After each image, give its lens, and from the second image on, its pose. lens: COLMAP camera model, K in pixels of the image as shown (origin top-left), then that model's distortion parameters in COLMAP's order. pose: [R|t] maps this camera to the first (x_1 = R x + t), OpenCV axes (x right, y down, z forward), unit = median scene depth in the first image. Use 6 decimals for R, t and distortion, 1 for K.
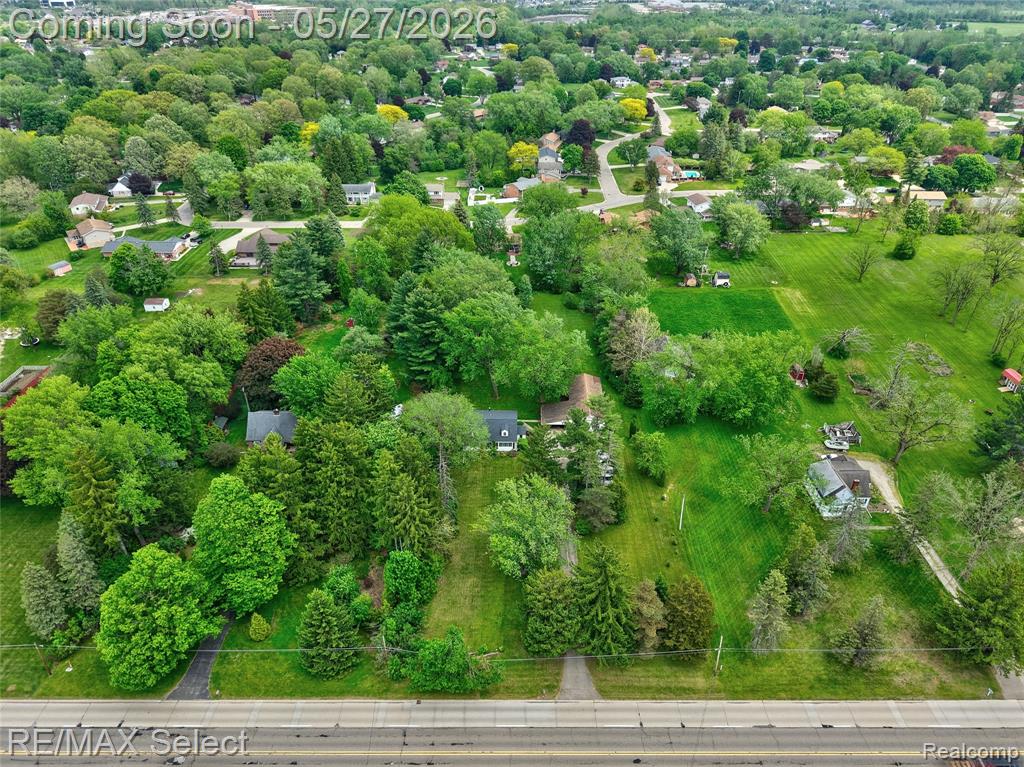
lens RADIAL K [[685.9, 0, 514.6], [0, 685.9, 372.7], [0, 0, 1]] dist [-0.008483, 0.002312]
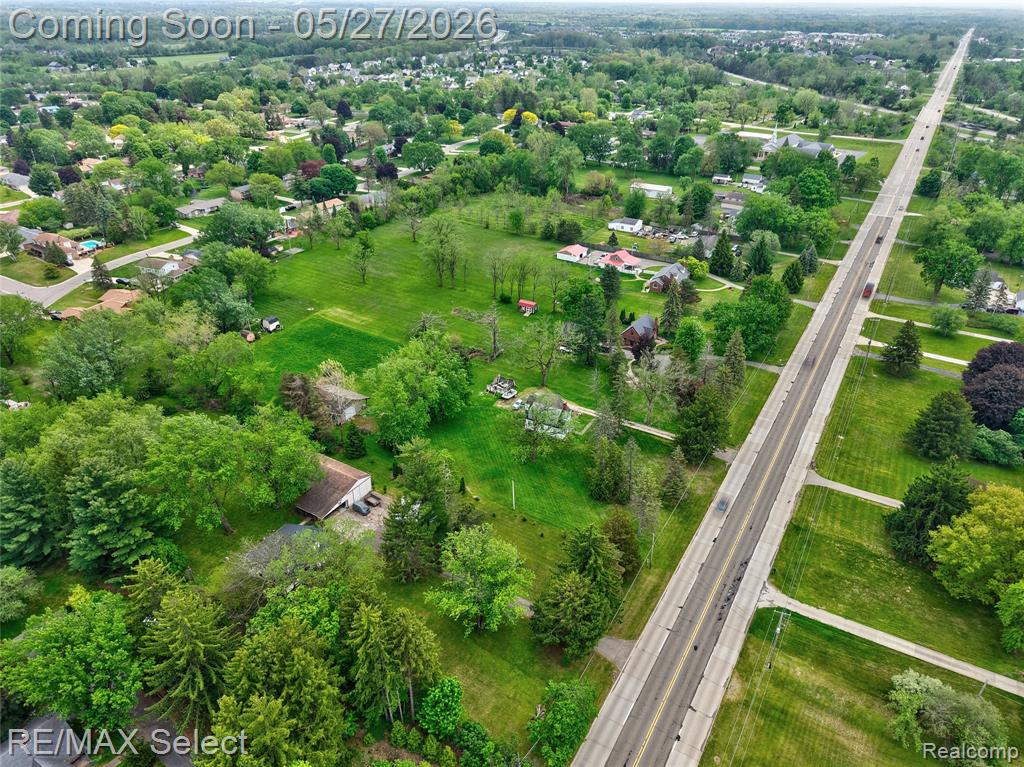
lens RADIAL K [[685.9, 0, 516.9], [0, 685.9, 385.2], [0, 0, 1]] dist [-0.008483, 0.002312]
pose [[0.506668, -0.415911, 0.755186, -0.273959], [0.437978, 0.878664, 0.190068, -0.084996], [-0.742605, 0.234453, 0.627351, 0.135610]]
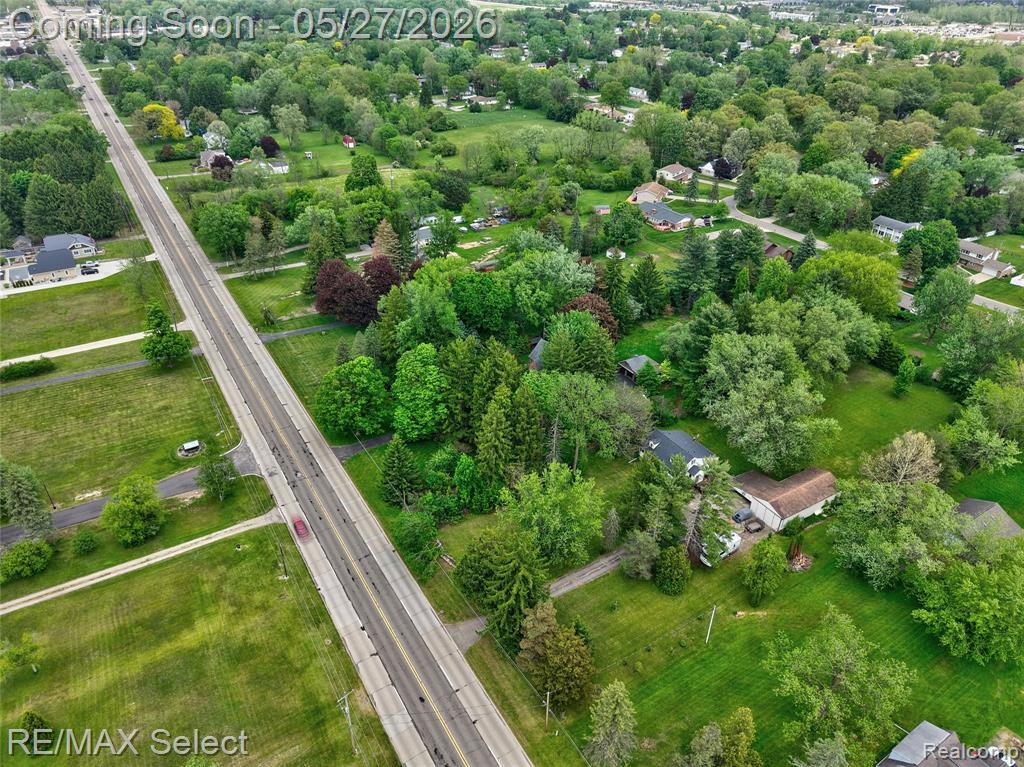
lens RADIAL K [[685.9, 0, 507.6], [0, 685.9, 388.5], [0, 0, 1]] dist [-0.008483, 0.002312]
pose [[0.516831, 0.450632, -0.727885, 0.316360], [-0.444153, 0.868008, 0.222013, -0.066963], [0.731857, 0.208549, 0.648763, 0.106609]]
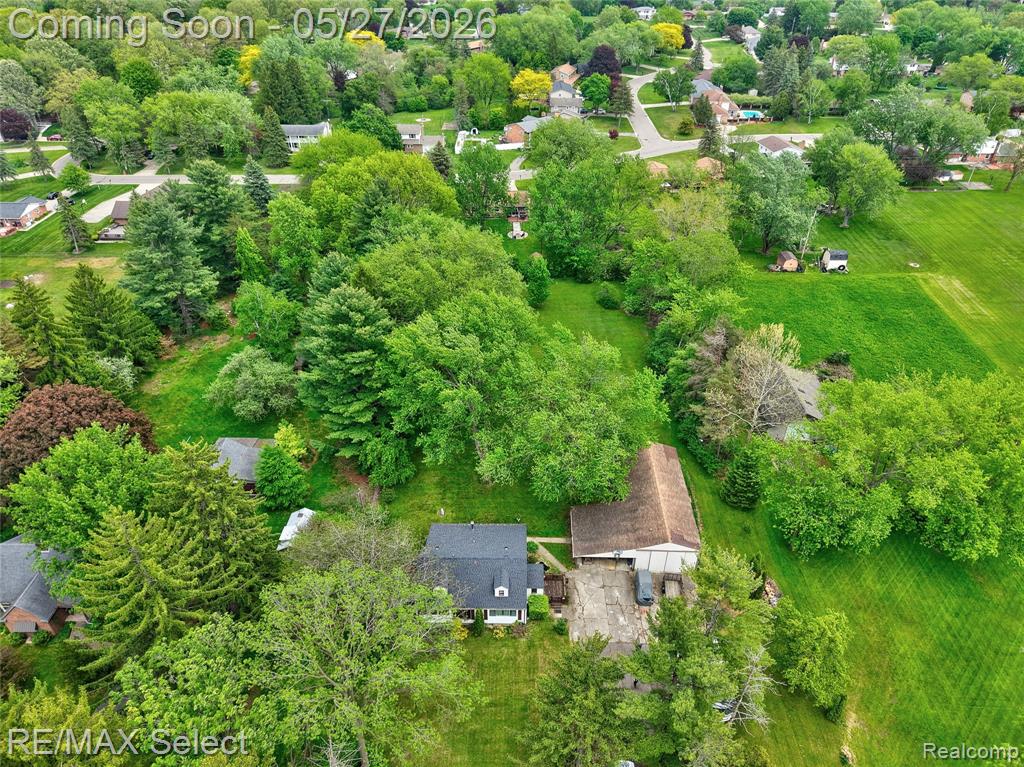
lens RADIAL K [[685.9, 0, 512.0], [0, 685.9, 381.1], [0, 0, 1]] dist [-0.008483, 0.002312]
pose [[0.999970, 0.002031, -0.007465, -0.002257], [-0.001584, 0.998231, 0.059439, -0.054828], [0.007573, -0.059426, 0.998204, 0.311389]]
